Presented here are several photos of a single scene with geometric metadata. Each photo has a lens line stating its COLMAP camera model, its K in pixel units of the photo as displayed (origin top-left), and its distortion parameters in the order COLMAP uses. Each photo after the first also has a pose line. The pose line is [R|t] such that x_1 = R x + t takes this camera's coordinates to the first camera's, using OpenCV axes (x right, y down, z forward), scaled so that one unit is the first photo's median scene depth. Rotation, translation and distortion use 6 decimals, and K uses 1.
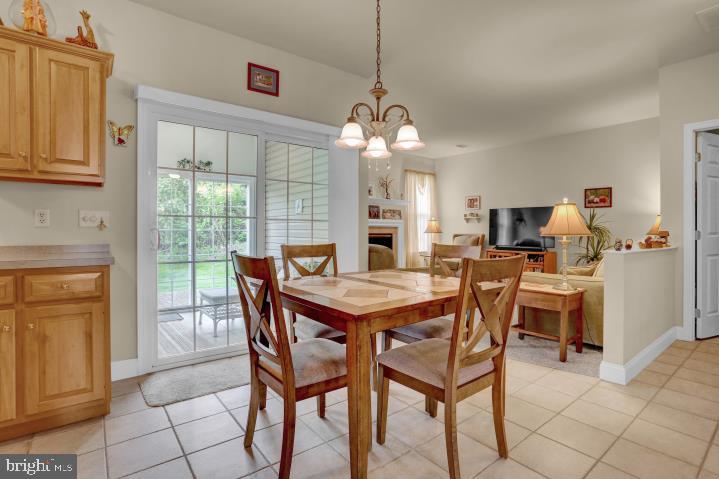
lens RADIAL K [[355.7, 0, 356.4], [0, 355.7, 233.4], [0, 0, 1]] dist [-0.068584, 0.028019]
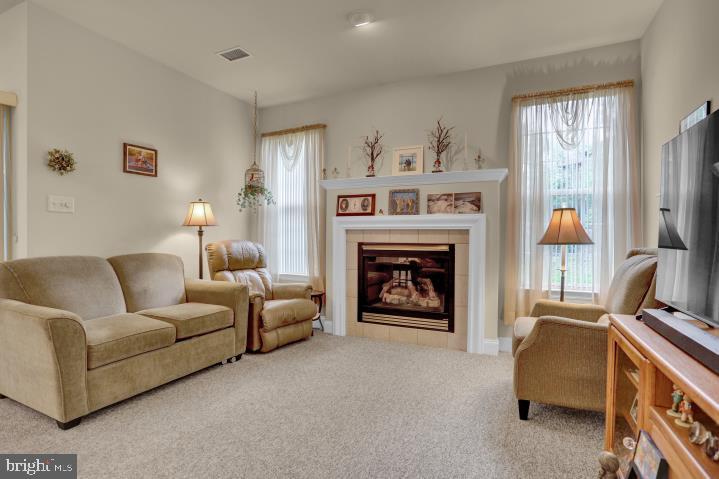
lens RADIAL K [[359.6, 0, 350.0], [0, 359.6, 241.3], [0, 0, 1]] dist [-0.067887, 0.029588]
pose [[0.451463, 0.011173, -0.892220, 0.457084], [-0.010643, 0.999918, 0.007136, -0.005074], [0.892226, 0.006274, 0.451545, 0.656118]]
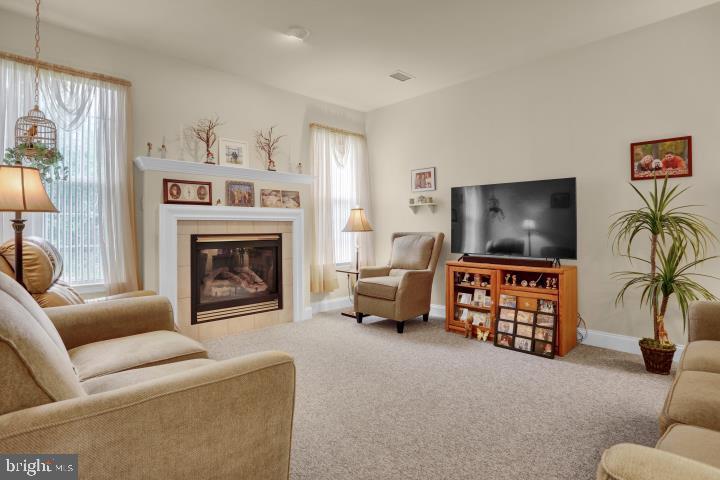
lens RADIAL K [[369.1, 0, 360.5], [0, 369.1, 222.0], [0, 0, 1]] dist [-0.071811, 0.032155]
pose [[0.992983, -0.008713, 0.117933, 0.154337], [0.011211, 0.999726, -0.020533, -0.004214], [-0.117722, 0.021711, 0.992809, 0.409292]]
